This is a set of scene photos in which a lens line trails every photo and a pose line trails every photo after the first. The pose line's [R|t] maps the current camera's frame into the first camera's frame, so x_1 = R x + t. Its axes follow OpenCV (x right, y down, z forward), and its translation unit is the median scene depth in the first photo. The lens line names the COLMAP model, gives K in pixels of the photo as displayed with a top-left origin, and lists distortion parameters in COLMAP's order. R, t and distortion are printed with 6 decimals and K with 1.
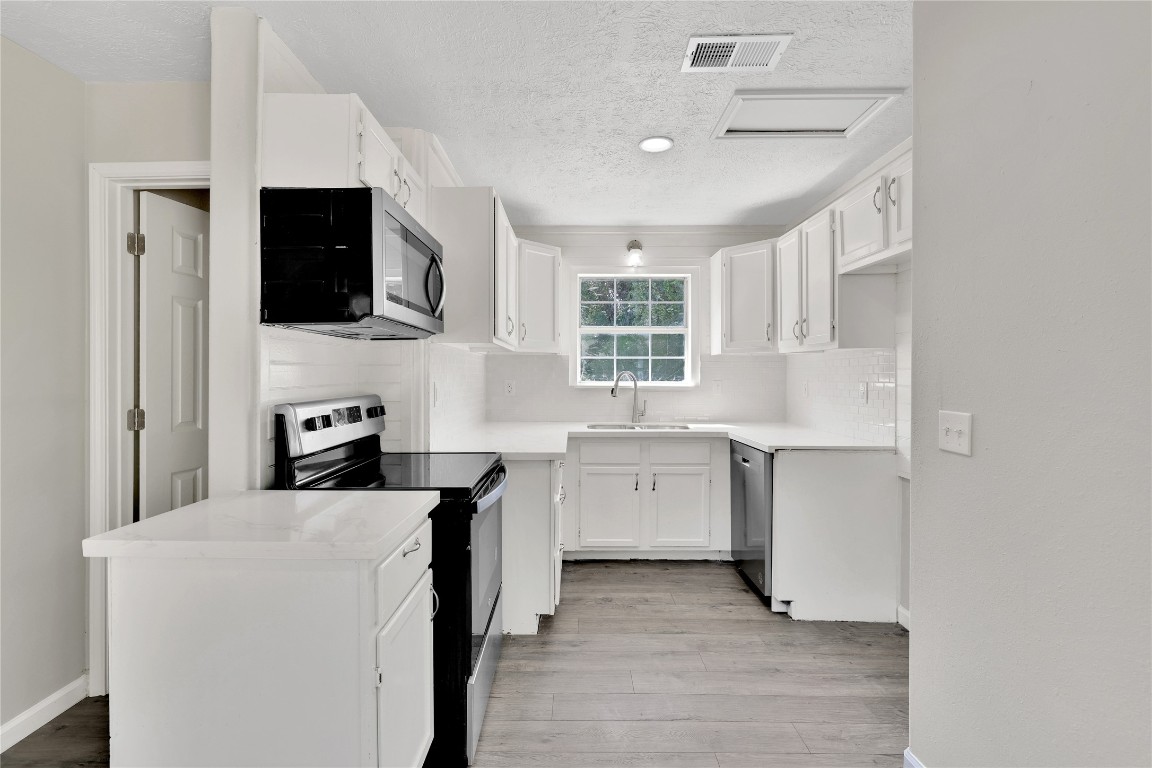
lens RADIAL K [[479.7, 0, 570.0], [0, 479.7, 374.6], [0, 0, 1]] dist [0.003125, 0.001924]
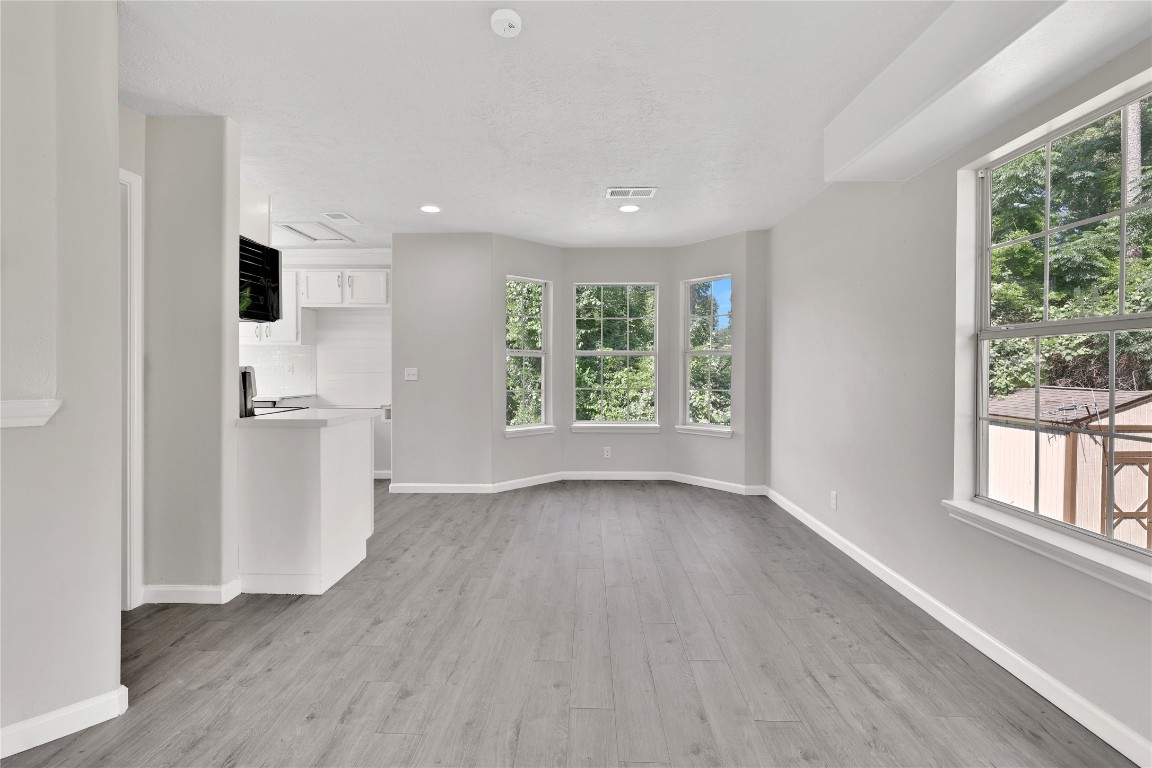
lens RADIAL K [[507.0, 0, 572.9], [0, 507.0, 378.2], [0, 0, 1]] dist [0.003652, 0.000687]
pose [[-0.012018, -0.018331, 0.999760, -1.262137], [-0.001279, 0.999831, 0.018317, 0.034650], [-0.999927, -0.001059, -0.012039, -0.060283]]
